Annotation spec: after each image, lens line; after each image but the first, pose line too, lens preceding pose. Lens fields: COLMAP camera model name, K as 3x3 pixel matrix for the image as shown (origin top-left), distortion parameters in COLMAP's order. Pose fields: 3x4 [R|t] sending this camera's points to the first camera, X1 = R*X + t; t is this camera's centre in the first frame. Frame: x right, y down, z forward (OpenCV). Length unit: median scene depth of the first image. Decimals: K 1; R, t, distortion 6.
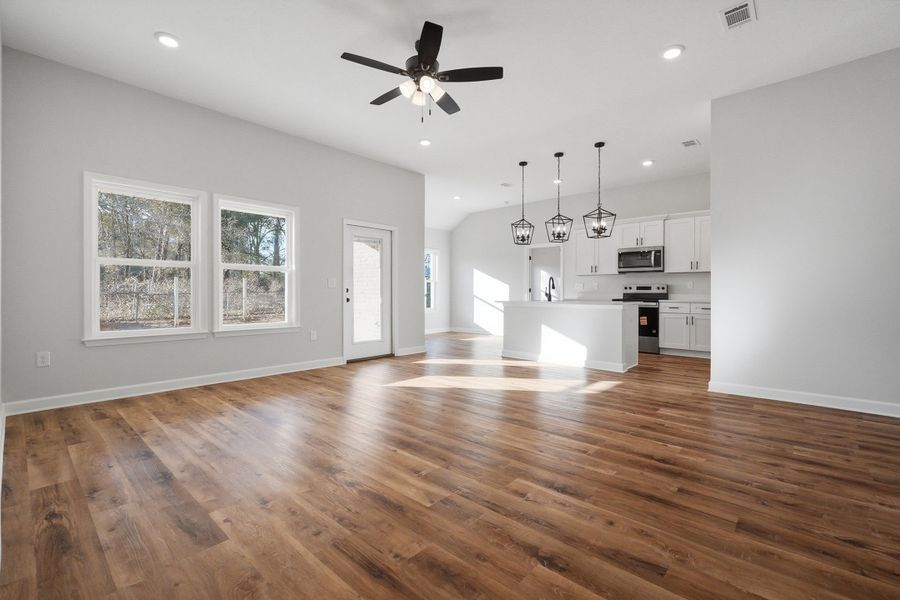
lens RADIAL K [[397.4, 0, 449.4], [0, 397.4, 295.3], [0, 0, 1]] dist [-0.005339, -0.000008]
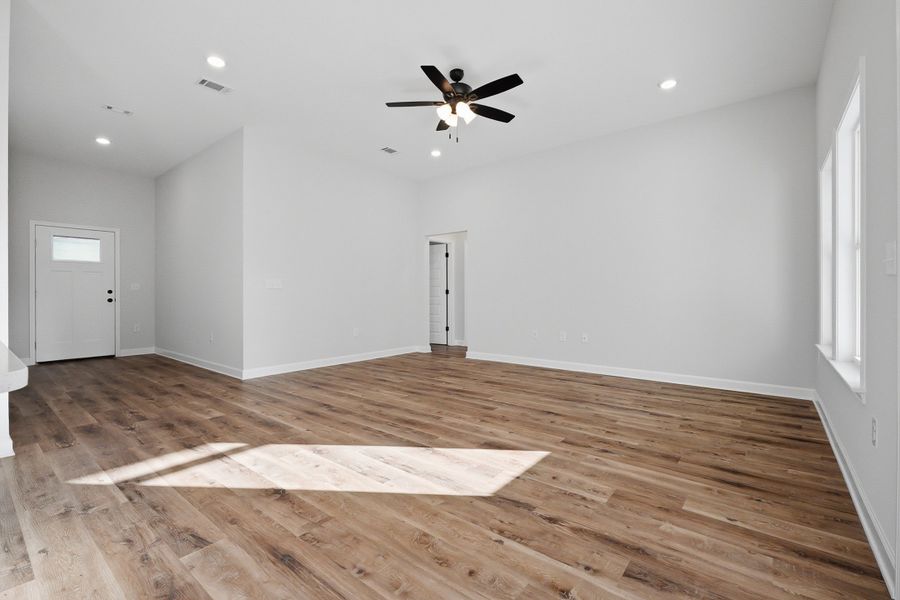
lens RADIAL K [[397.4, 0, 449.4], [0, 397.4, 295.3], [0, 0, 1]] dist [-0.005339, -0.000008]
pose [[-0.998393, -0.000568, -0.056670, 0.022382], [-0.000995, 0.999971, 0.007519, -0.016807], [0.056665, 0.007563, -0.998365, 2.576078]]
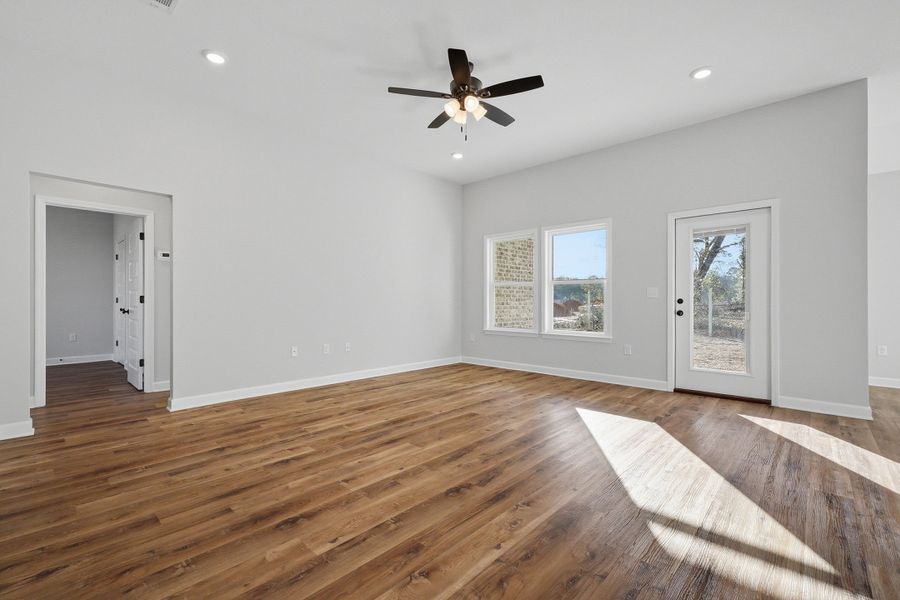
lens RADIAL K [[394.0, 0, 450.1], [0, 394.0, 303.4], [0, 0, 1]] dist [-0.002806, 0.000620]
pose [[-0.016574, 0.000035, -0.999863, 1.175978], [-0.006825, 0.999977, 0.000148, -0.010822], [0.999839, 0.006827, -0.016573, 1.191271]]
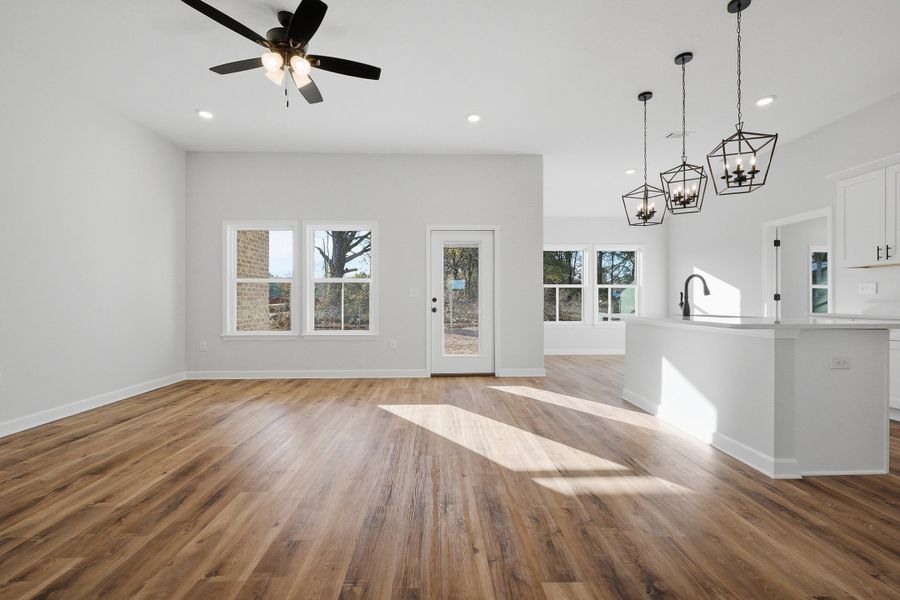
lens RADIAL K [[394.0, 0, 450.1], [0, 394.0, 303.4], [0, 0, 1]] dist [-0.002806, 0.000620]
pose [[0.696417, 0.000108, -0.717637, 0.965021], [0.000238, 1.000000, 0.000382, -0.011208], [0.717637, -0.000437, 0.696417, 0.803993]]
